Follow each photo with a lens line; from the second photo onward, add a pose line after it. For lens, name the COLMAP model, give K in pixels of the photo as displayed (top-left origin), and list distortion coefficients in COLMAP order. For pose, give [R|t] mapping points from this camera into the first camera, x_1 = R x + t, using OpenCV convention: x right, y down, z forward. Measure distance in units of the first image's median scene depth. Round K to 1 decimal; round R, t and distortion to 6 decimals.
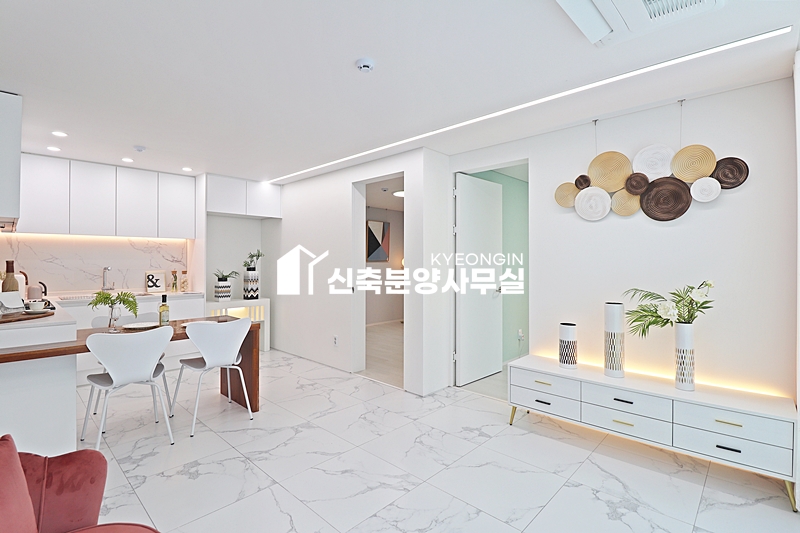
lens RADIAL K [[381.5, 0, 397.6], [0, 381.5, 259.6], [0, 0, 1]] dist [-0.000647, -0.001345]
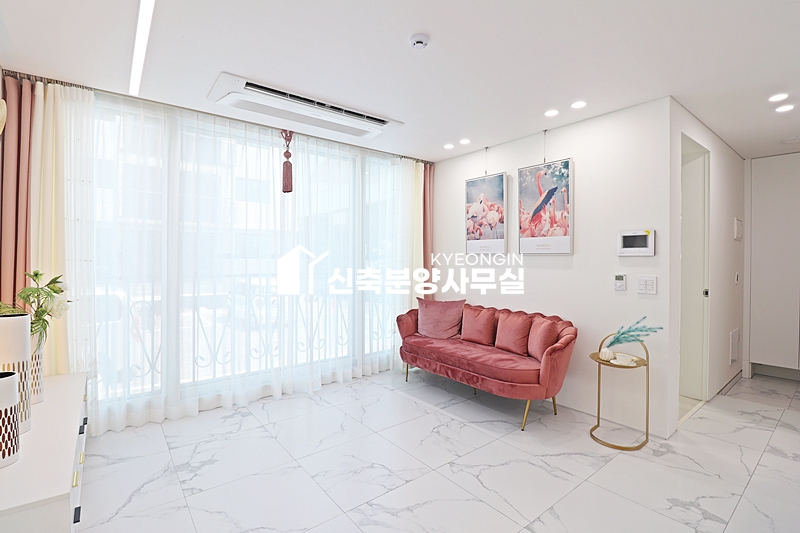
lens RADIAL K [[368.7, 0, 399.0], [0, 368.7, 260.3], [0, 0, 1]] dist [-0.005726, -0.010324]
pose [[-0.990526, -0.007824, 0.137103, -0.073181], [-0.007939, 0.999968, -0.000292, 0.012658], [-0.137096, -0.001377, -0.990557, 0.851920]]
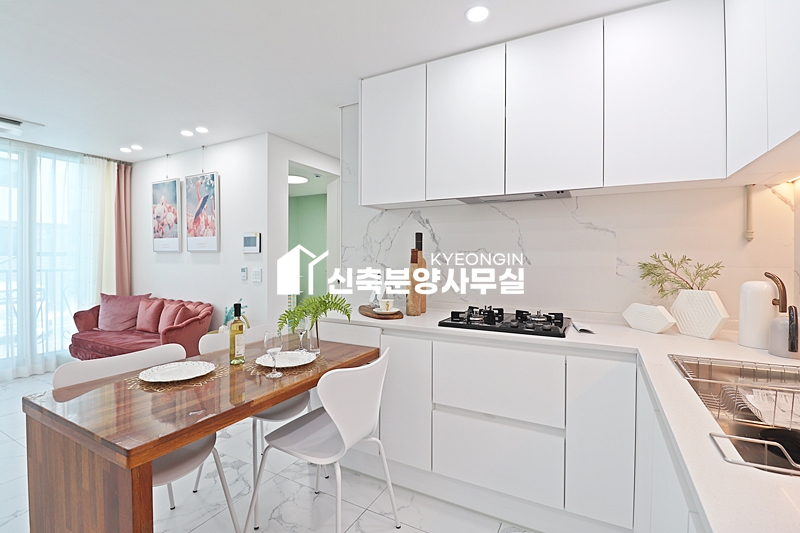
lens RADIAL K [[368.7, 0, 398.8], [0, 368.7, 260.0], [0, 0, 1]] dist [-0.005726, -0.010324]
pose [[-0.962548, -0.004247, -0.271079, -0.446205], [-0.004270, 0.999991, -0.000508, 0.016457], [0.271078, 0.000669, -0.962557, 1.029704]]
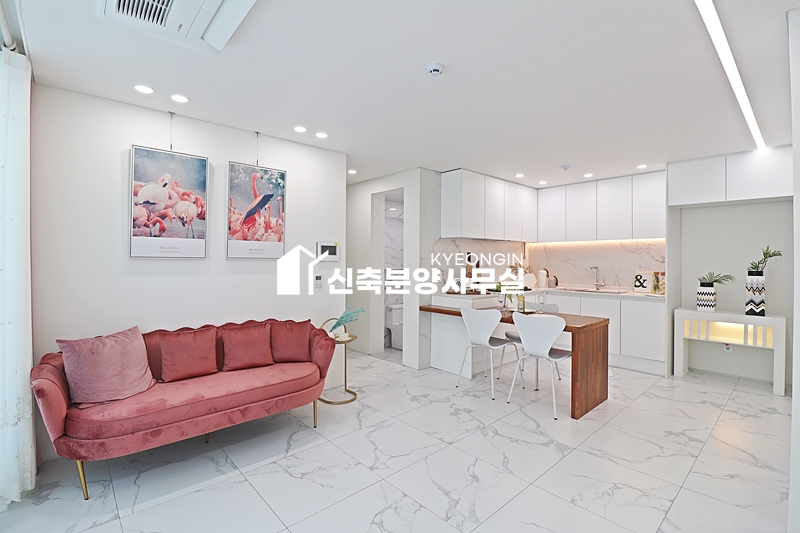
lens RADIAL K [[368.7, 0, 395.8], [0, 368.7, 259.6], [0, 0, 1]] dist [-0.005726, -0.010324]
pose [[-0.076610, -0.004082, -0.997053, 0.406914], [-0.000724, 0.999992, -0.004039, 0.002785], [0.997061, 0.000412, -0.076612, 0.435068]]
